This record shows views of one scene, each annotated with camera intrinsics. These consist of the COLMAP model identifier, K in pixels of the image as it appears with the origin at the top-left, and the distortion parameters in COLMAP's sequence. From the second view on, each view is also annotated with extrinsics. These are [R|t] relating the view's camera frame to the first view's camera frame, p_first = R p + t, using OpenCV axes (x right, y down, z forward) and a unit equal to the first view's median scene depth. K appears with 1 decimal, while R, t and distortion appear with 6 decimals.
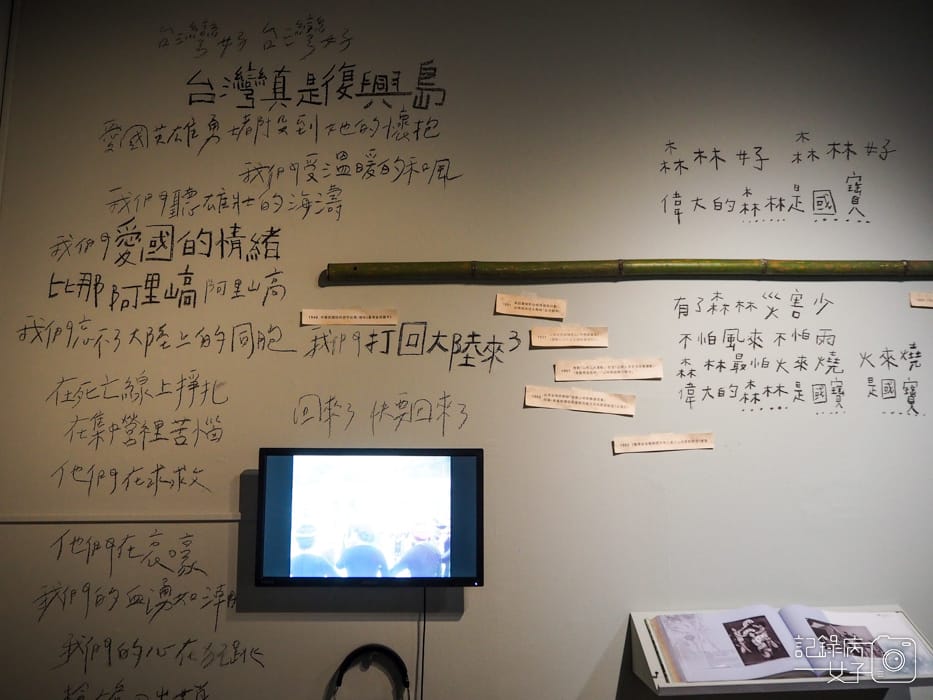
lens RADIAL K [[777.0, 0, 466.5], [0, 777.0, 350.0], [0, 0, 1]] dist [-0.069921, 0.059775]
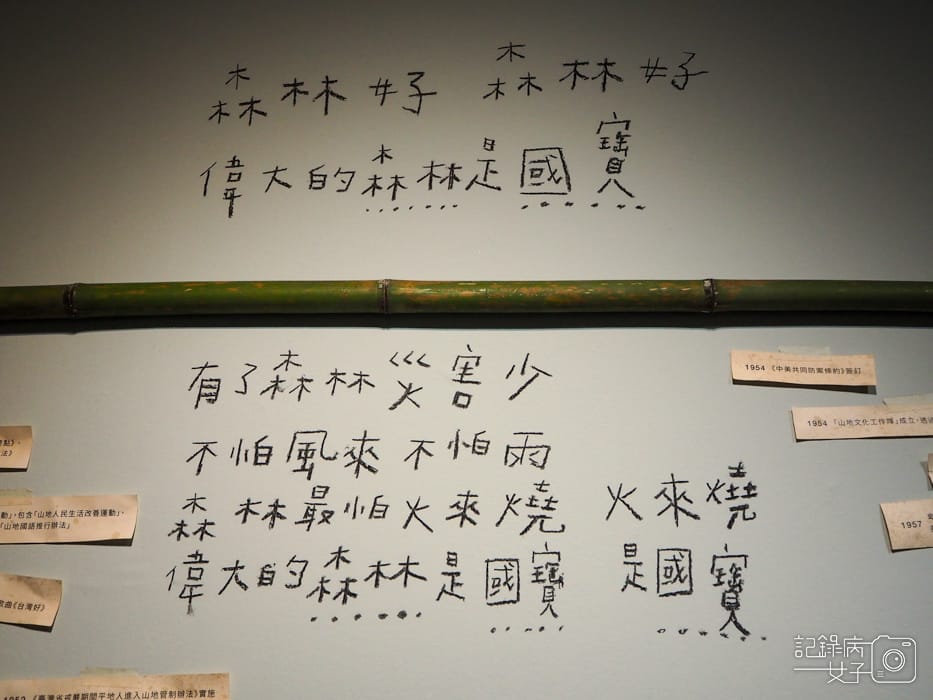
lens RADIAL K [[968.9, 0, 466.5], [0, 968.9, 350.0], [0, 0, 1]] dist [0.001138, -0.002060]
pose [[0.998071, -0.005421, -0.061839, 0.470458], [-0.007878, 0.977063, -0.212806, 0.045764], [0.061574, 0.212883, 0.975136, 0.449822]]
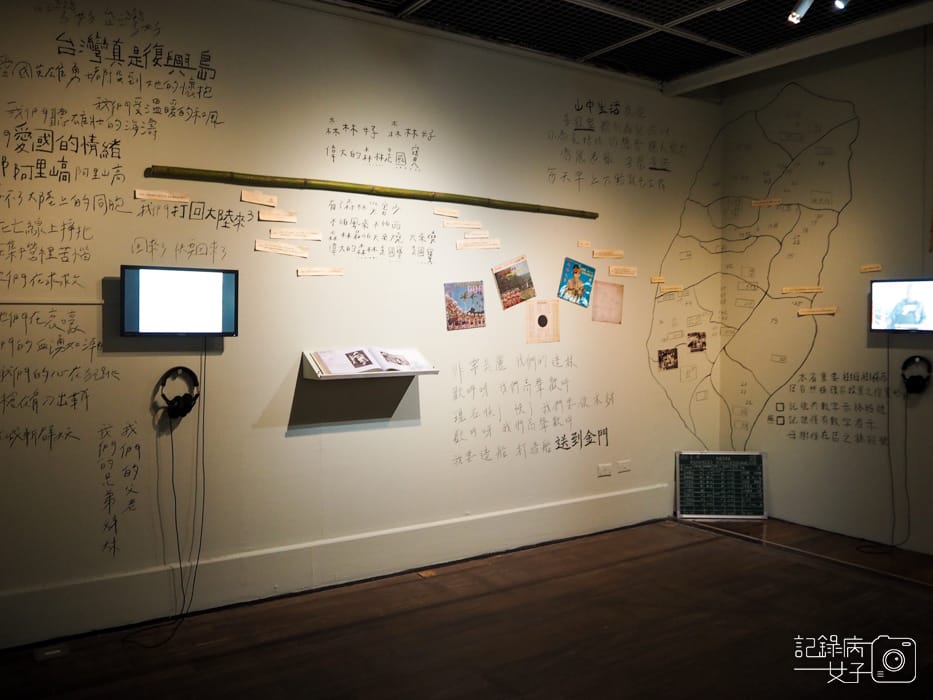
lens RADIAL K [[777.0, 0, 466.5], [0, 777.0, 350.0], [0, 0, 1]] dist [-0.069921, 0.059775]
pose [[0.850884, -0.008738, 0.525281, -0.491985], [-0.097652, 0.979806, 0.174481, -0.072178], [-0.516198, -0.199758, 0.832848, -0.946853]]
